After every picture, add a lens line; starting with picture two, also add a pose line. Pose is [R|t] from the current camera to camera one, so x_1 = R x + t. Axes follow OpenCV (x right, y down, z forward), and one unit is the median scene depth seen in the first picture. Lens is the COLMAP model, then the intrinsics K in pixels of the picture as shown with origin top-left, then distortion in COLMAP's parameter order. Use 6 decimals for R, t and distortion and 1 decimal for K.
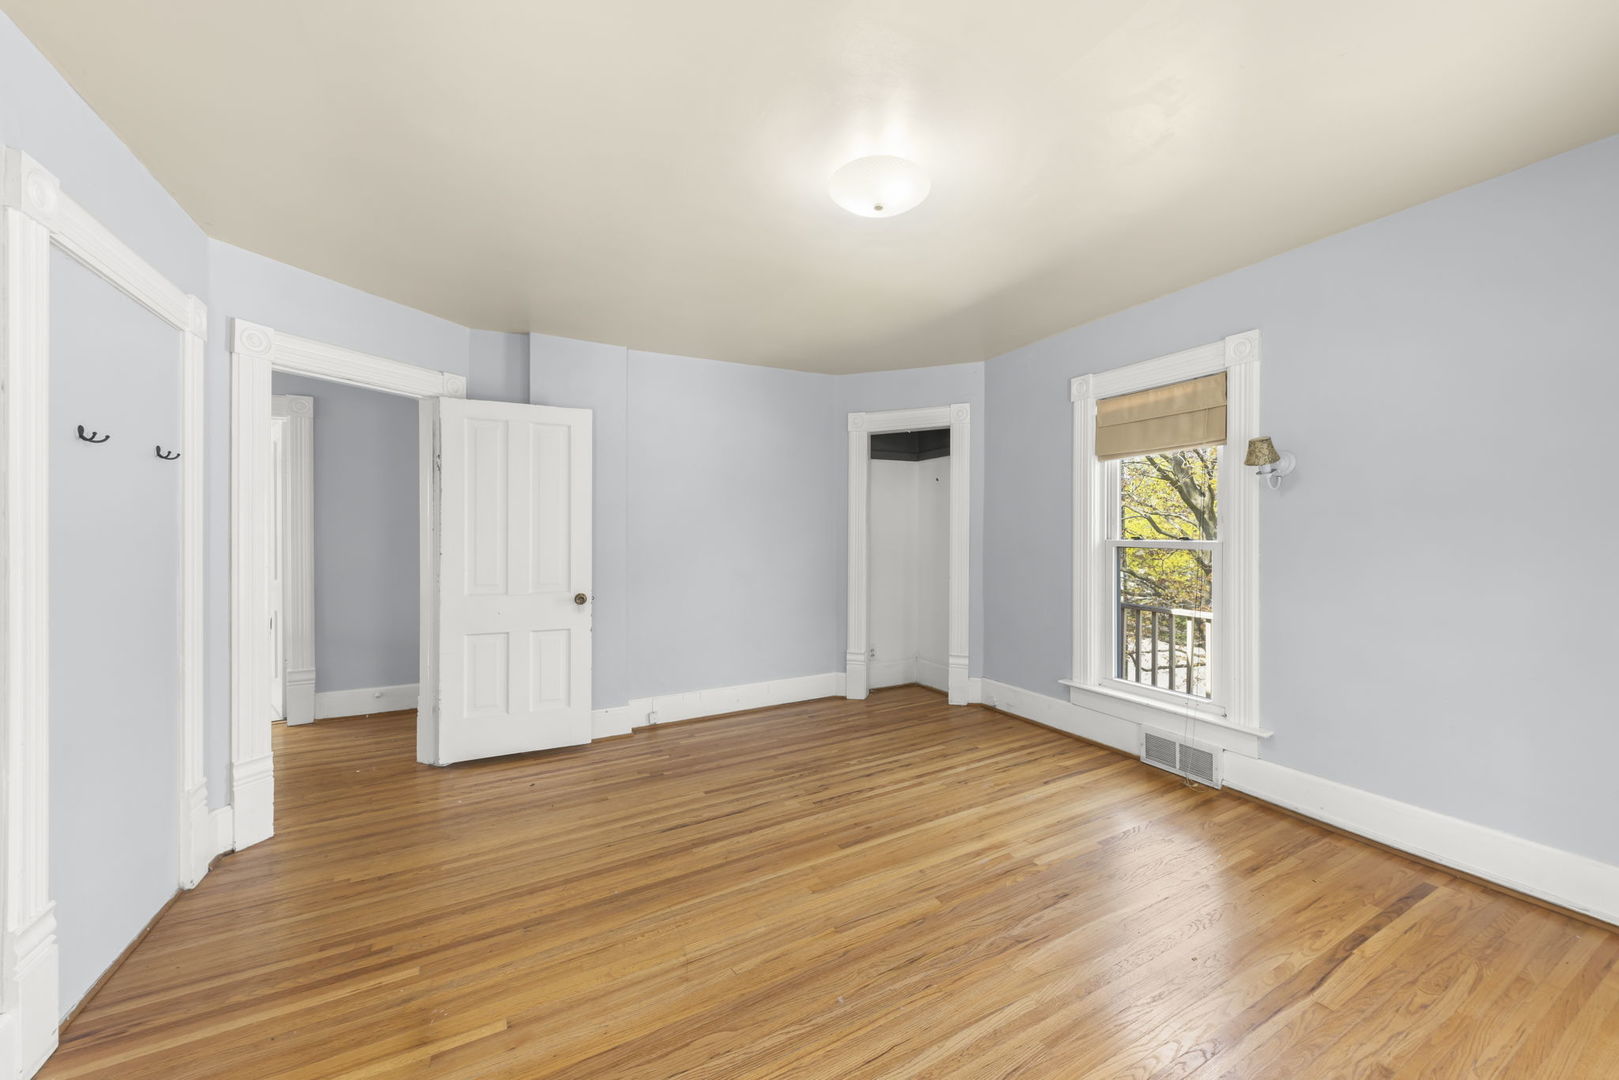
lens RADIAL K [[607.5, 0, 813.8], [0, 607.5, 535.4], [0, 0, 1]] dist [0.013922, -0.007763]
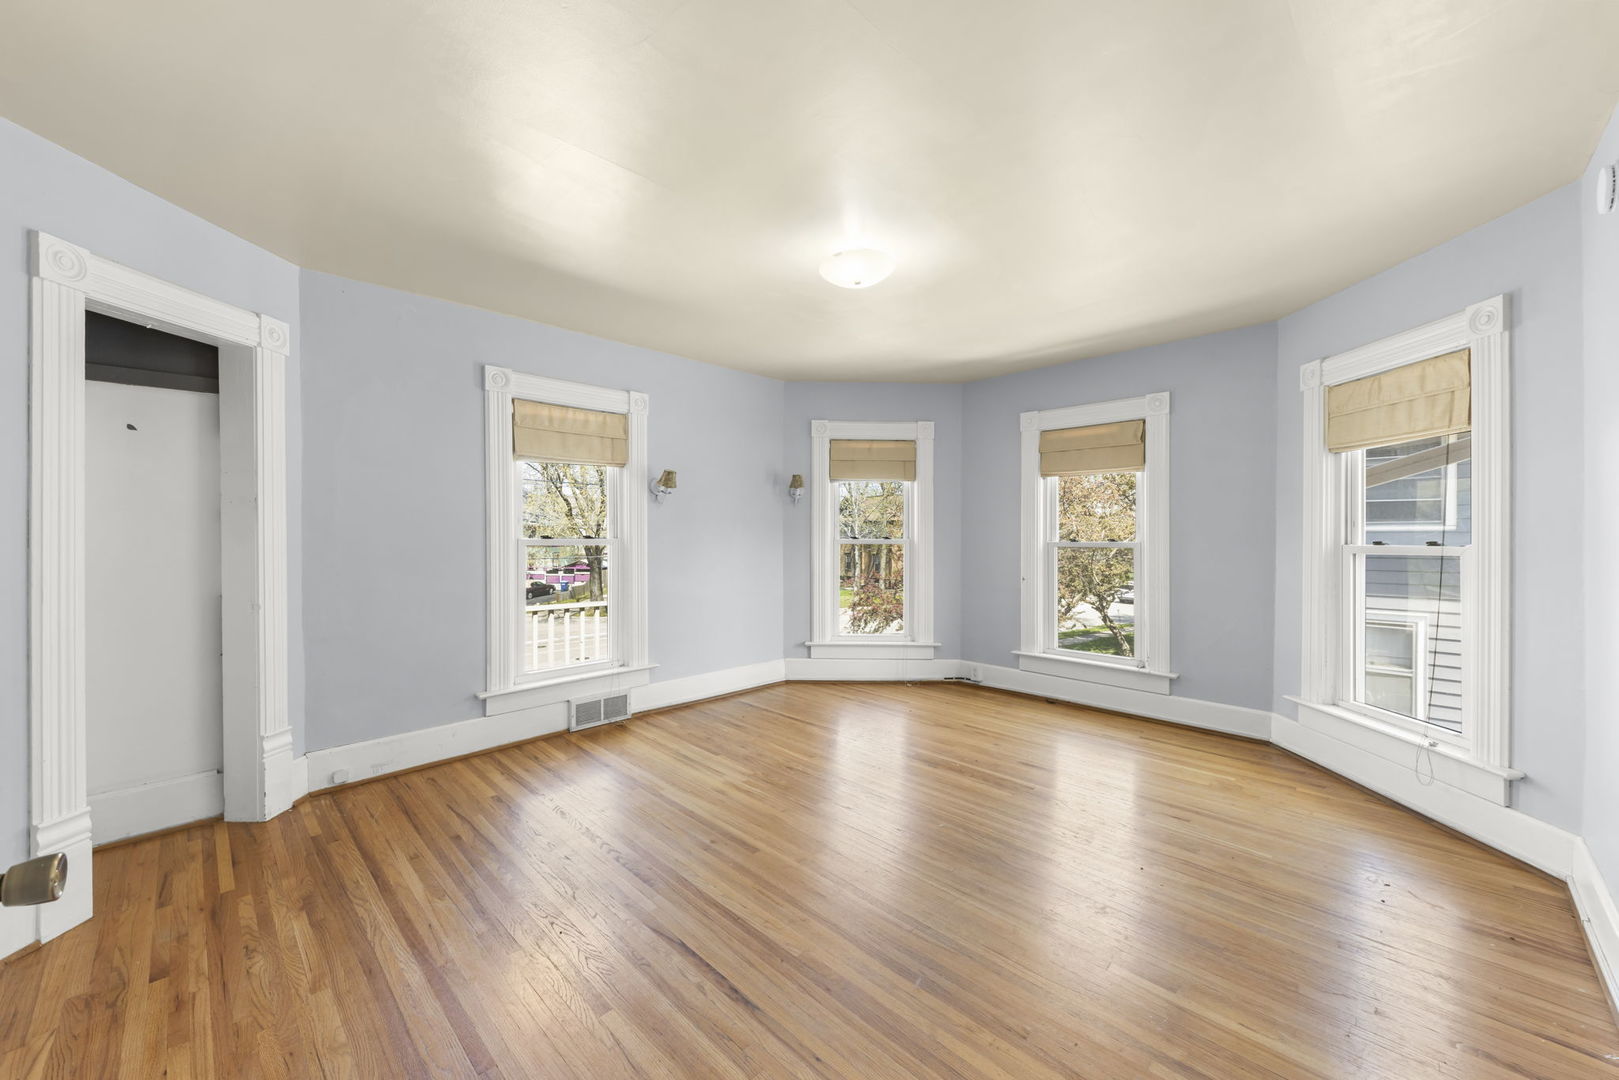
lens RADIAL K [[607.5, 0, 813.8], [0, 607.5, 535.4], [0, 0, 1]] dist [0.013922, -0.007763]
pose [[-0.296559, 0.000994, 0.955014, -0.687915], [0.012506, 0.999918, 0.002843, 0.005590], [-0.954933, 0.012787, -0.296547, 0.904570]]
